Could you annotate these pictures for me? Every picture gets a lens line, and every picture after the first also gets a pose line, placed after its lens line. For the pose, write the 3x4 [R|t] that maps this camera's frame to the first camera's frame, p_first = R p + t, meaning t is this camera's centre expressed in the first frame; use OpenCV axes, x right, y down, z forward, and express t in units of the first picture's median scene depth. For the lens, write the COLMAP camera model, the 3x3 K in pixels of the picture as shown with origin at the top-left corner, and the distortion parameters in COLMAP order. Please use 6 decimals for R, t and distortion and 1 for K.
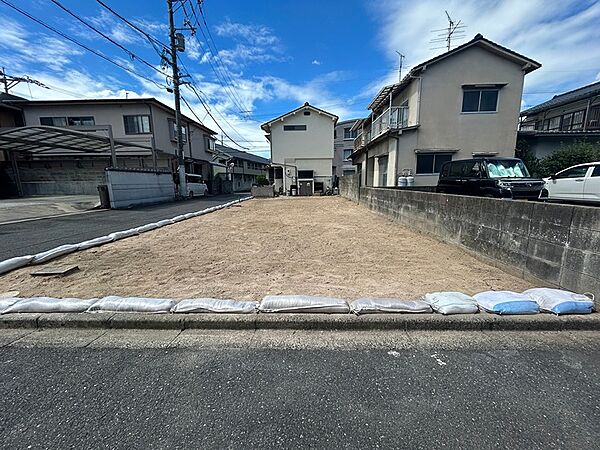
lens RADIAL K [[241.0, 0, 302.1], [0, 241.0, 225.9], [0, 0, 1]] dist [0.002960, -0.000756]
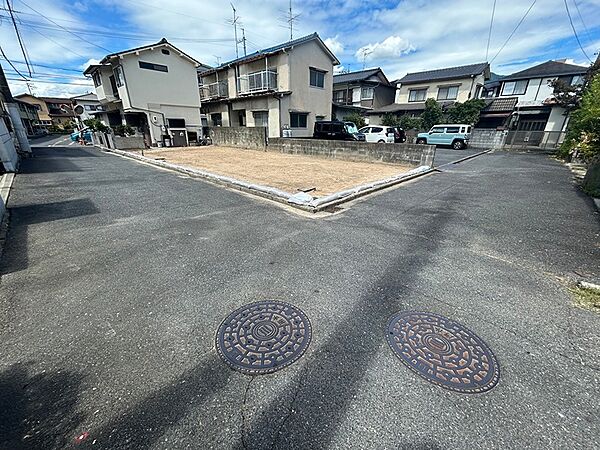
lens RADIAL K [[241.0, 0, 298.7], [0, 241.0, 225.6], [0, 0, 1]] dist [0.002960, -0.000756]
pose [[0.678231, -0.255333, 0.689063, -0.647134], [0.114605, 0.962973, 0.244028, -0.000324], [-0.725857, -0.086537, 0.682380, -0.062670]]
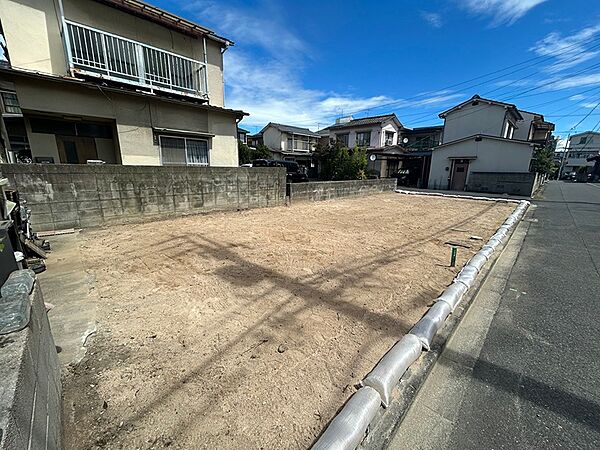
lens RADIAL K [[241.0, 0, 303.6], [0, 241.0, 224.6], [0, 0, 1]] dist [0.002960, -0.000756]
pose [[-0.721512, -0.158352, 0.674052, -0.372741], [0.118375, 0.930954, 0.345415, -0.303824], [-0.682208, 0.329012, -0.652950, 1.510188]]
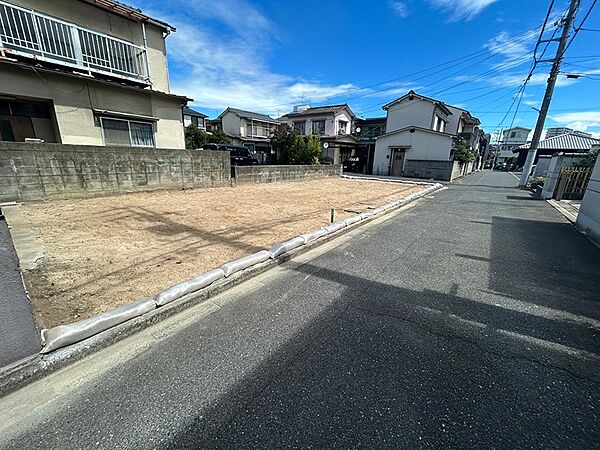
lens RADIAL K [[241.0, 0, 301.3], [0, 241.0, 225.0], [0, 0, 1]] dist [0.002960, -0.000756]
pose [[-0.797932, -0.178705, 0.575647, -0.518150], [0.086494, 0.911205, 0.402770, -0.296157], [-0.596510, 0.371173, -0.711623, 1.532226]]
